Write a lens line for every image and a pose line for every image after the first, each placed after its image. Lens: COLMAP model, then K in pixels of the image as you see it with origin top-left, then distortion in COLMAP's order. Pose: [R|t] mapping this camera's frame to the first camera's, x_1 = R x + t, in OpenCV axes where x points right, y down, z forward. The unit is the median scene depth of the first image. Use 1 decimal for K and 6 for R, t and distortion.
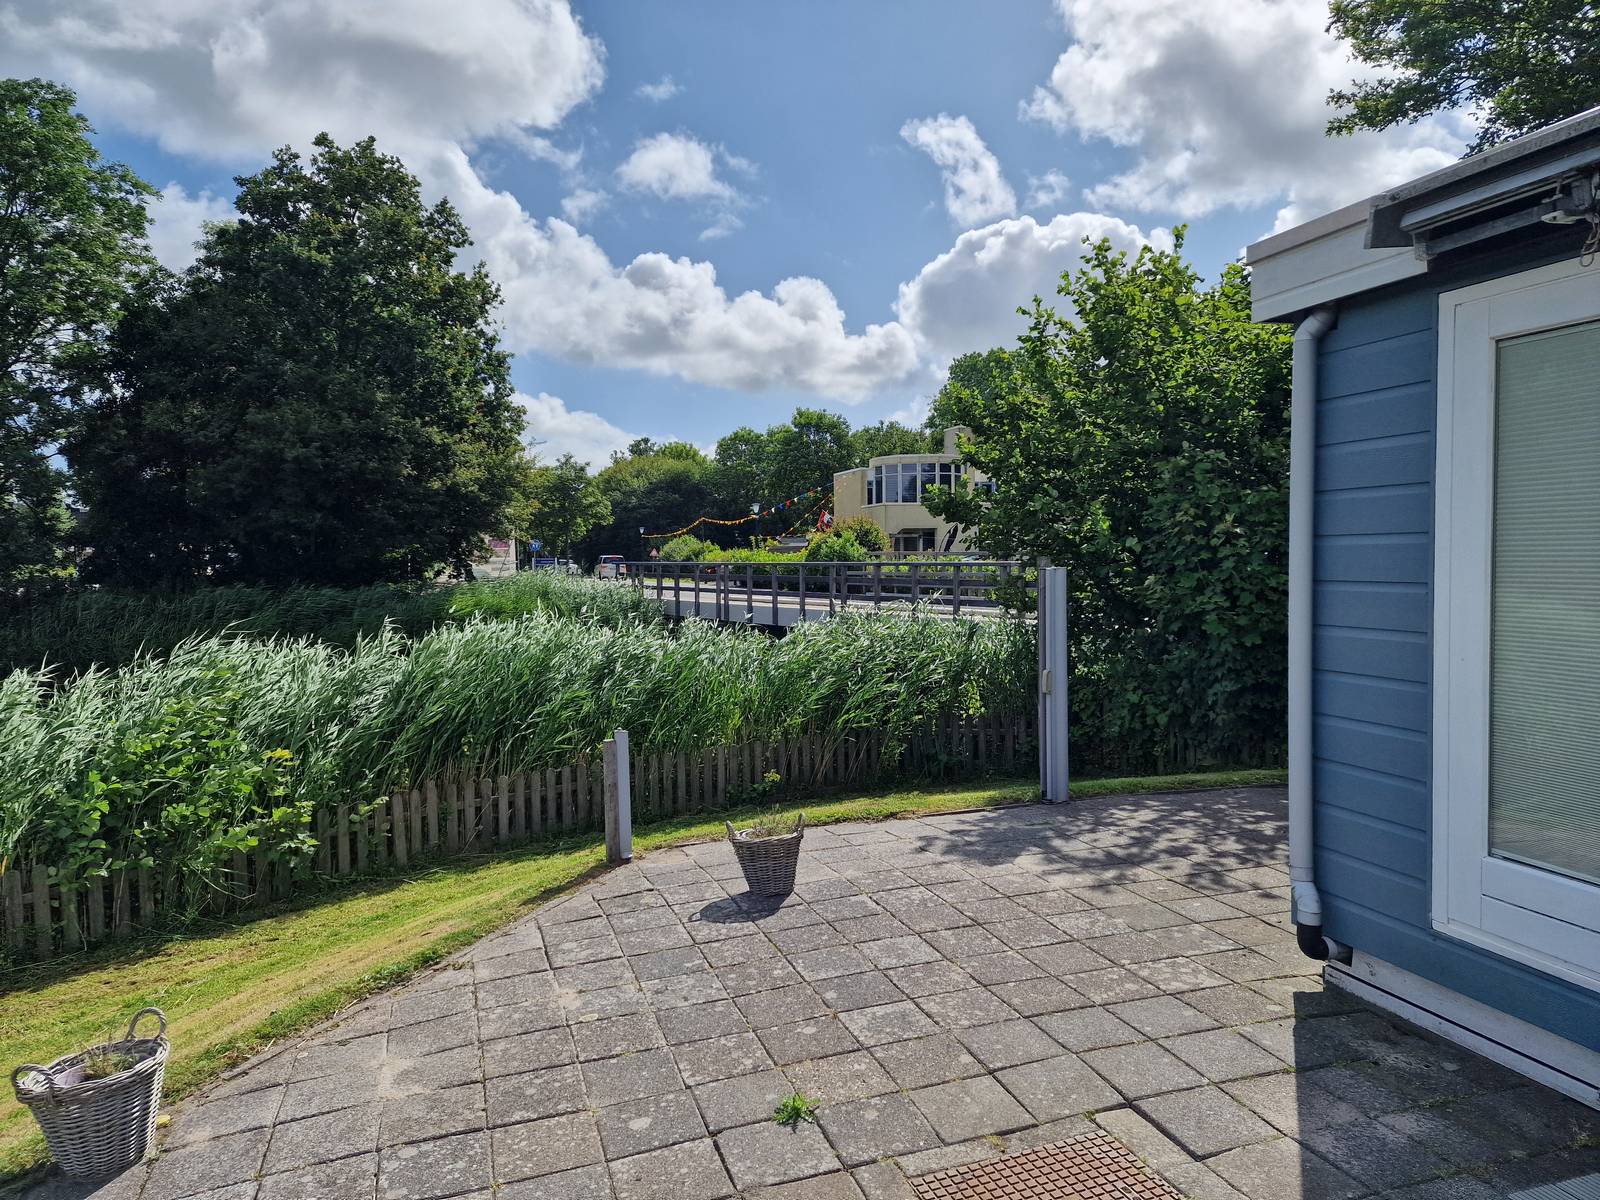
lens RADIAL K [[1078.8, 0, 800.0], [0, 1078.8, 600.0], [0, 0, 1]] dist [0.087914, -0.082582]
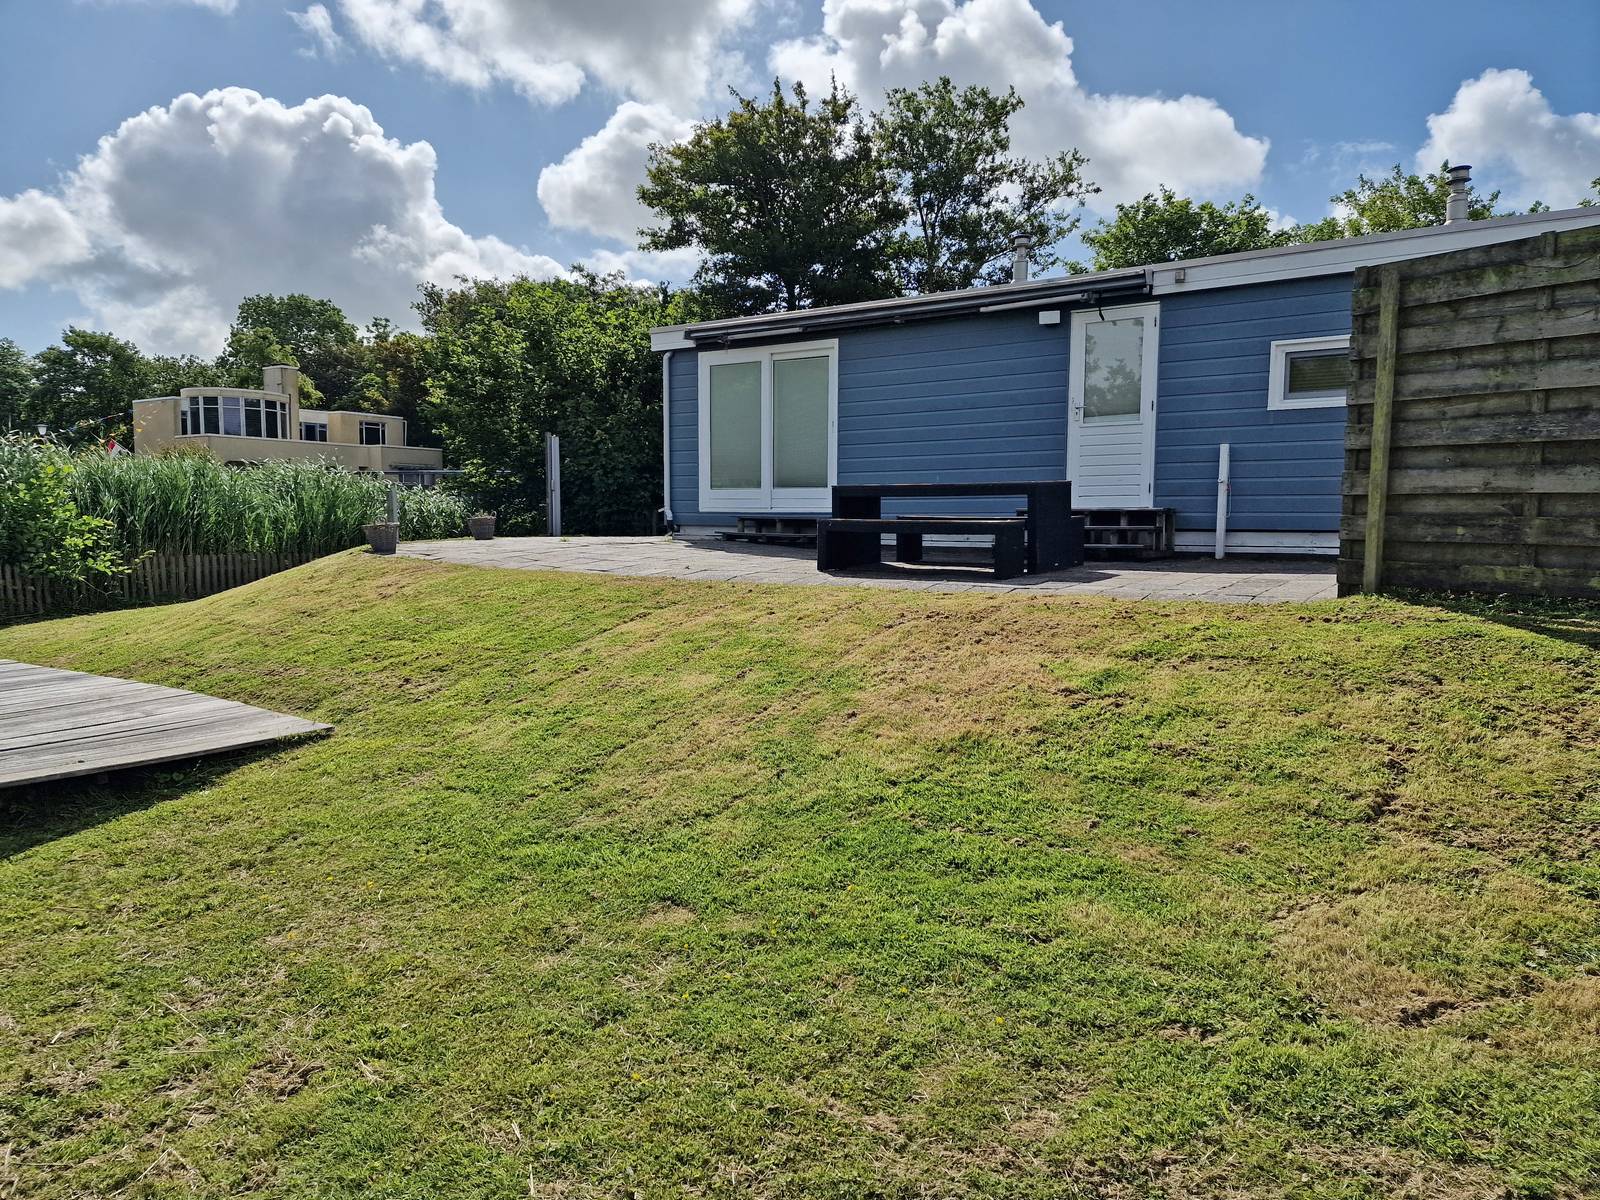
lens RADIAL K [[1078.8, 0, 800.0], [0, 1078.8, 600.0], [0, 0, 1]] dist [0.087914, -0.082582]
pose [[0.796206, -0.024487, 0.604530, -0.105690], [0.004946, 0.999411, 0.033968, 0.033931], [-0.605006, -0.024055, 0.795858, -0.164688]]
